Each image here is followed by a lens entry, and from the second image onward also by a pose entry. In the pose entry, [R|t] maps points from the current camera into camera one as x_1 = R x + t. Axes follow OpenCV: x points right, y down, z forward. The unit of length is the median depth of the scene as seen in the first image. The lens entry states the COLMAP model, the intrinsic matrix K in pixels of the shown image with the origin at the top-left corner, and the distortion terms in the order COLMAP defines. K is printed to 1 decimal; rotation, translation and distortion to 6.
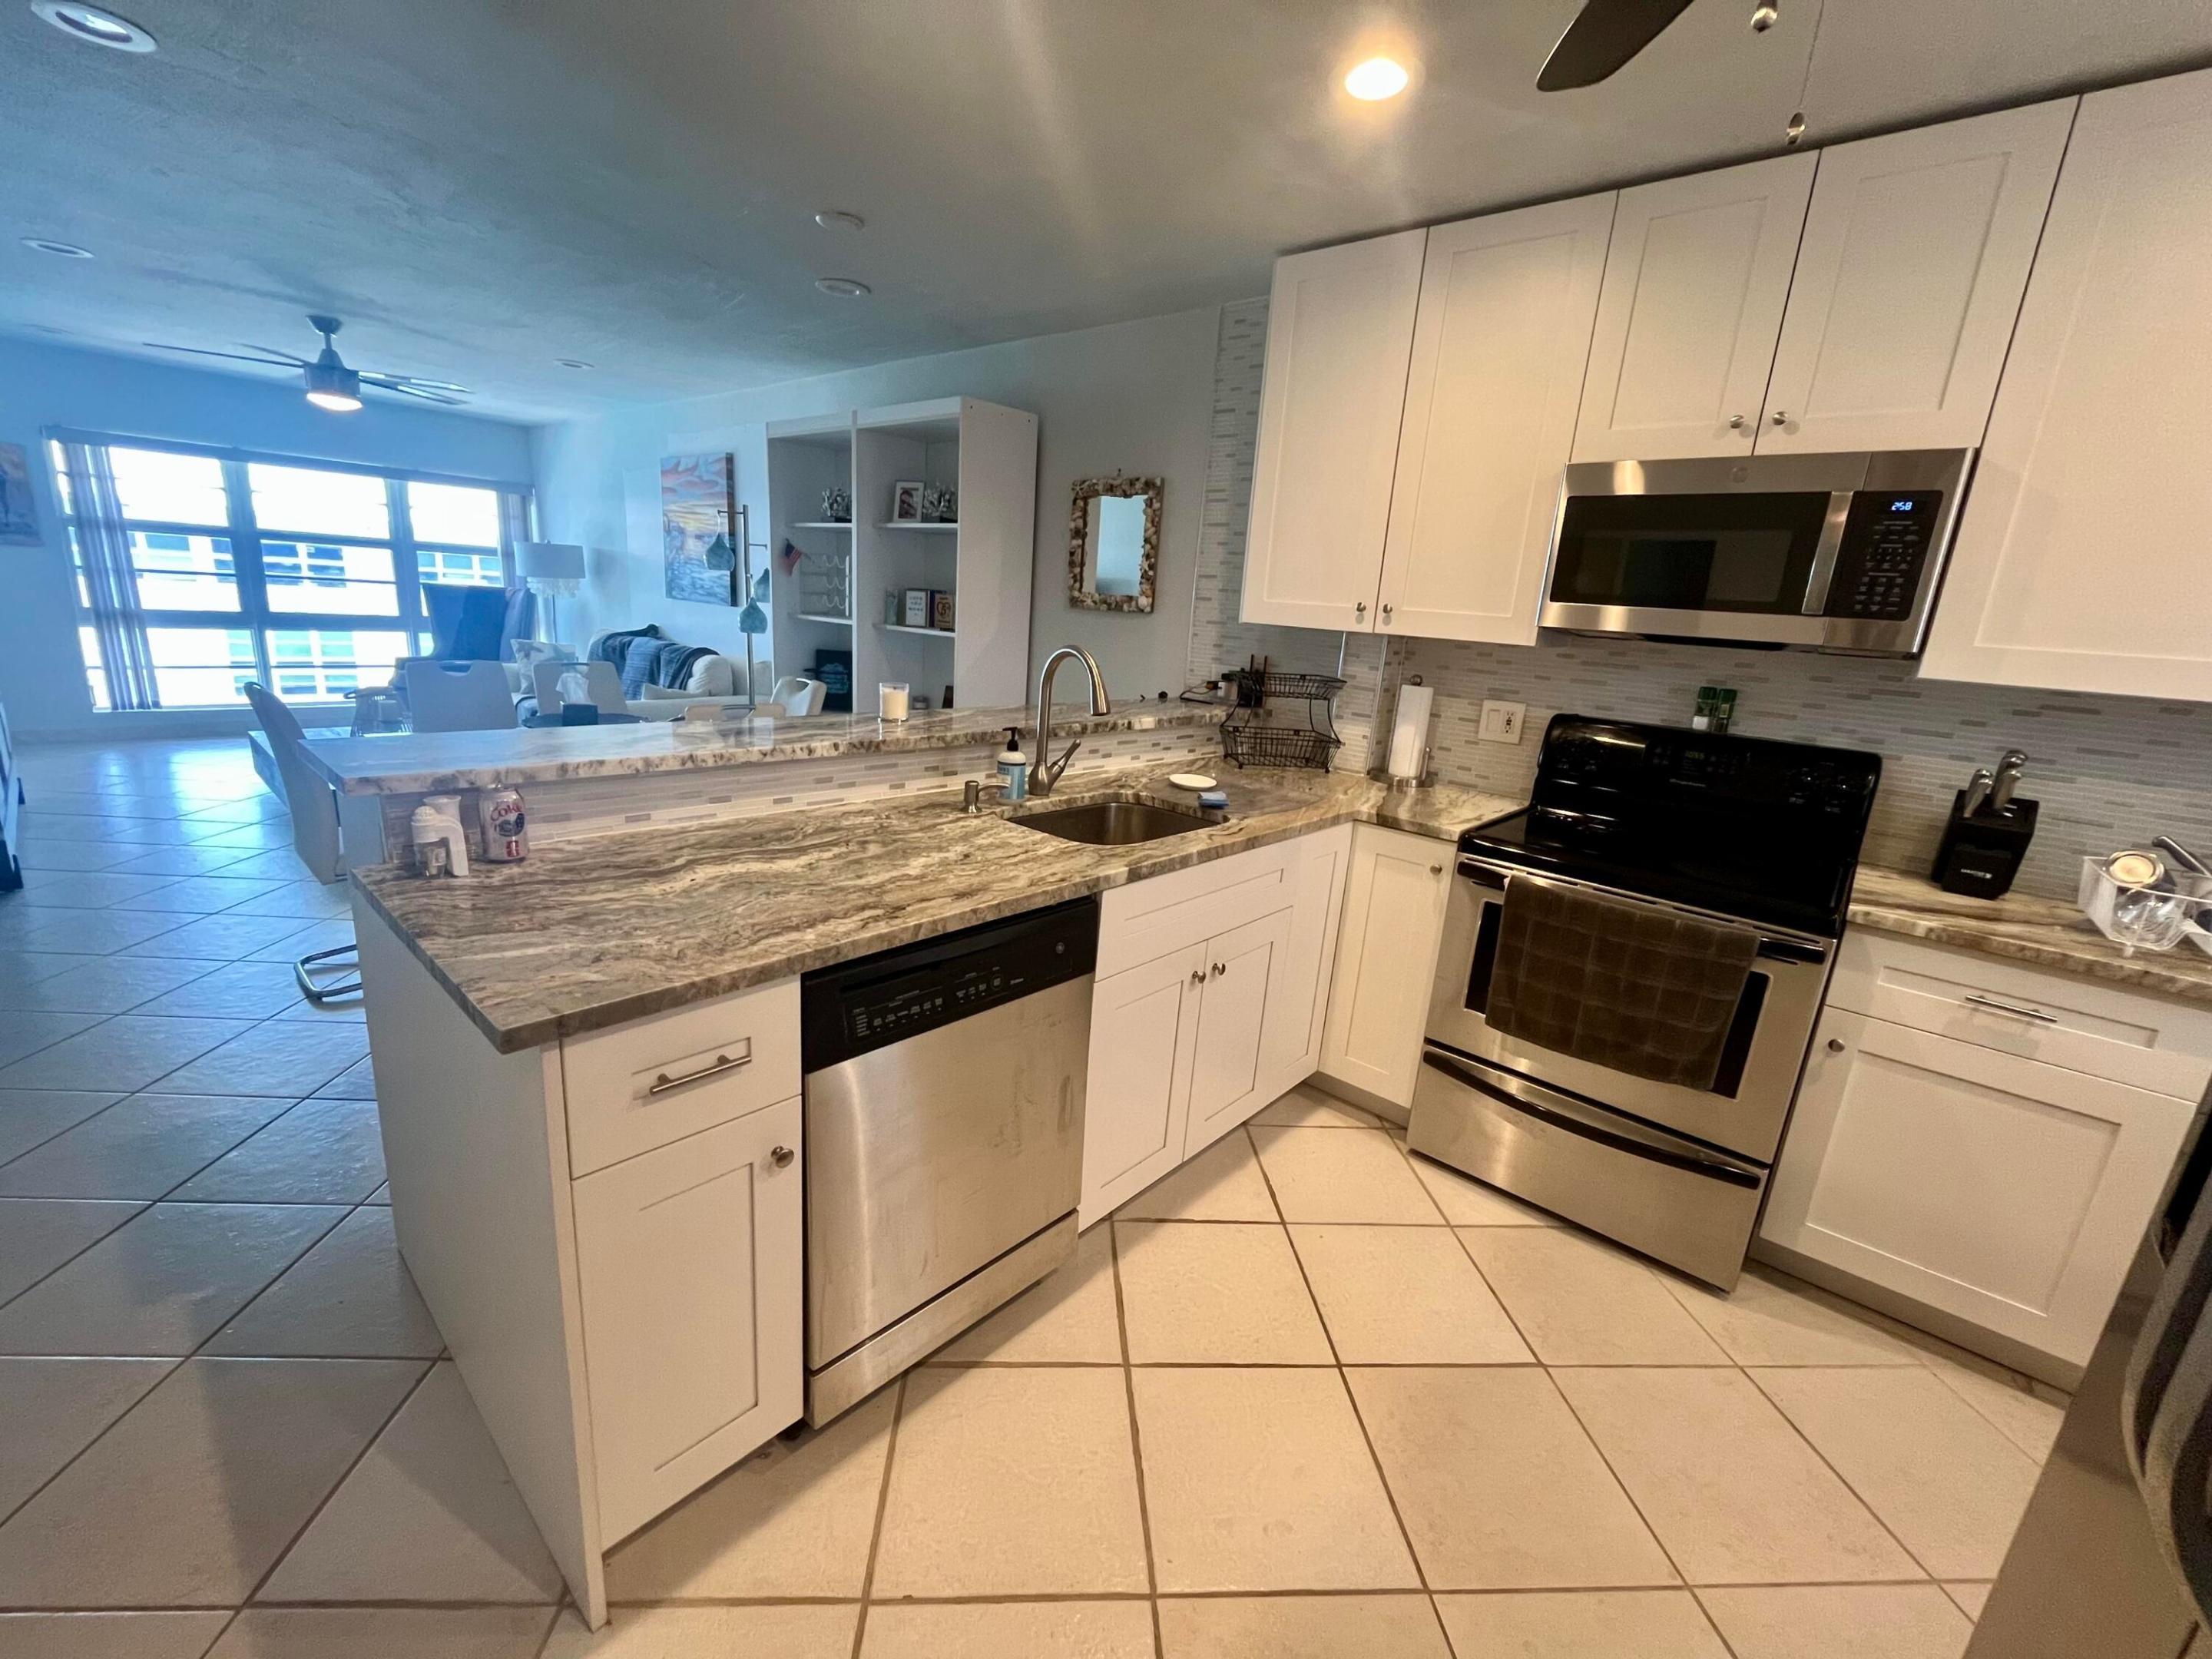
lens RADIAL K [[907.1, 0, 1106.0], [0, 907.1, 829.3], [0, 0, 1]] dist [-0.000535, -0.001529]
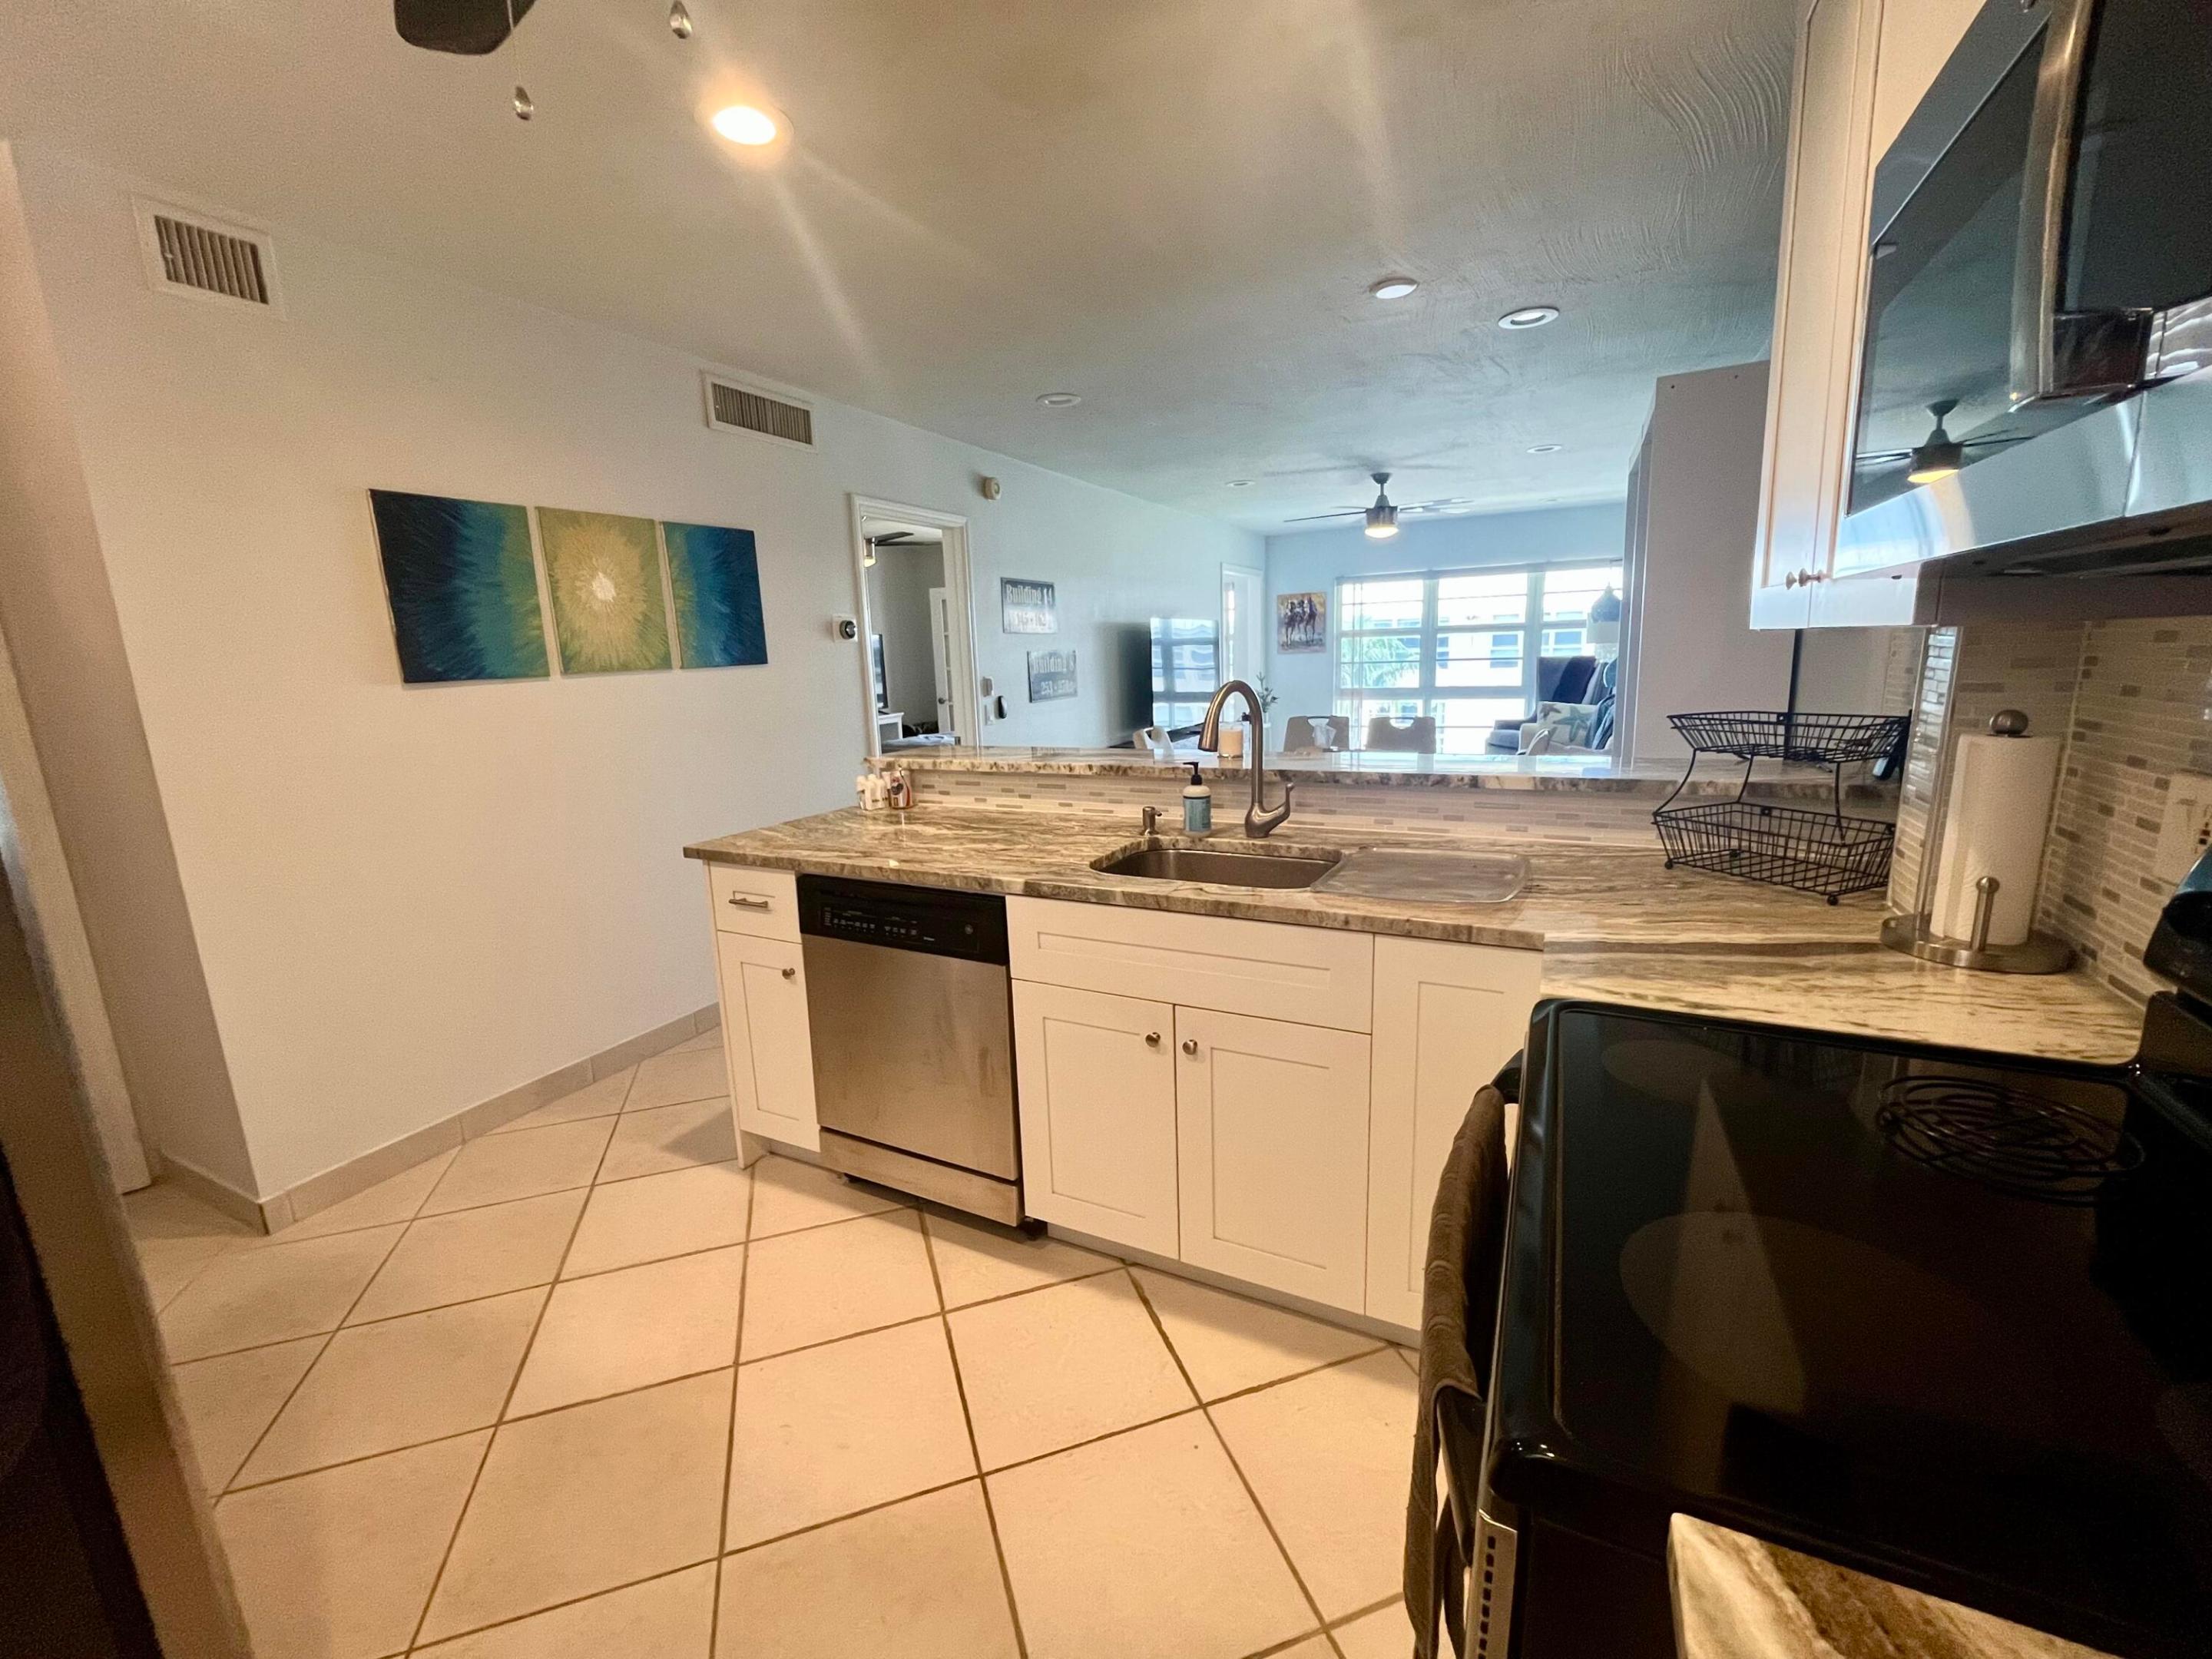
lens RADIAL K [[907.1, 0, 1097.1], [0, 907.1, 829.8], [0, 0, 1]] dist [-0.000535, -0.001529]
pose [[0.243410, 0.110684, -0.963587, 0.974961], [-0.184247, 0.980655, 0.066102, -0.094464], [0.952263, 0.161449, 0.259095, 0.711863]]
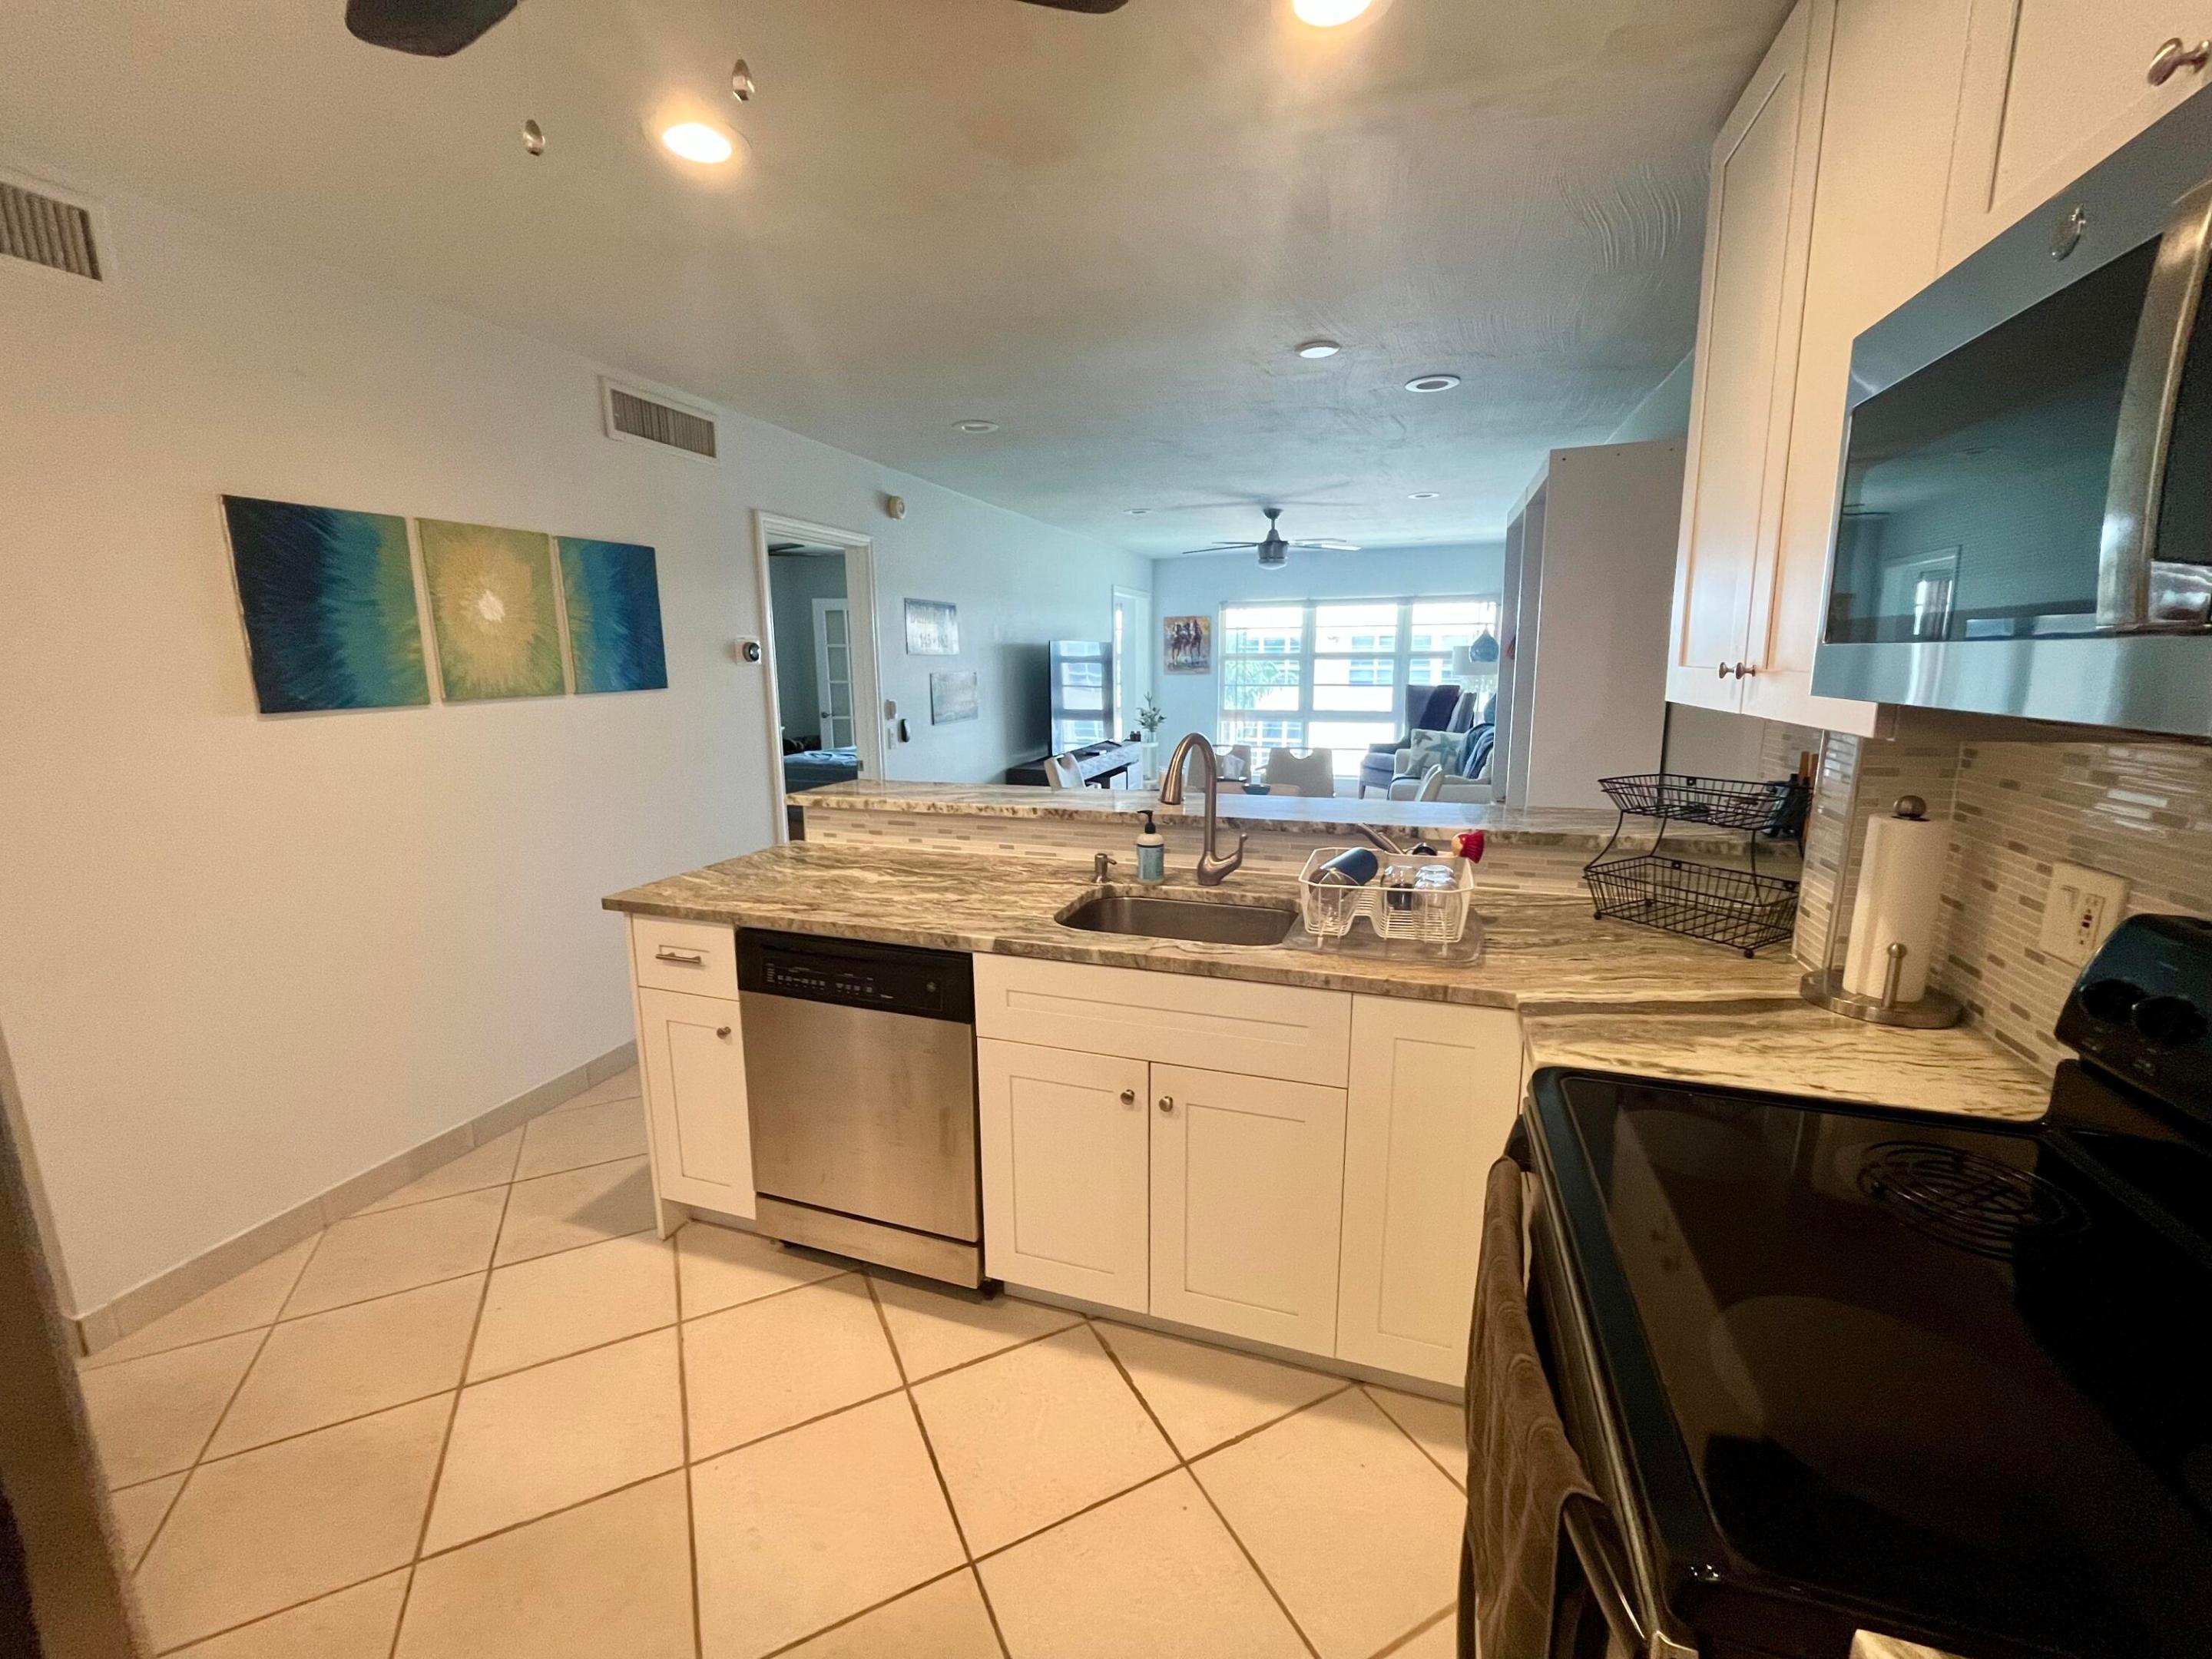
lens RADIAL K [[907.1, 0, 1097.6], [0, 907.1, 830.6], [0, 0, 1]] dist [-0.000535, -0.001529]
pose [[0.379545, 0.102679, -0.919458, 0.931803], [-0.190664, 0.981170, 0.030866, -0.123791], [0.905314, 0.163593, 0.391975, 0.604042]]
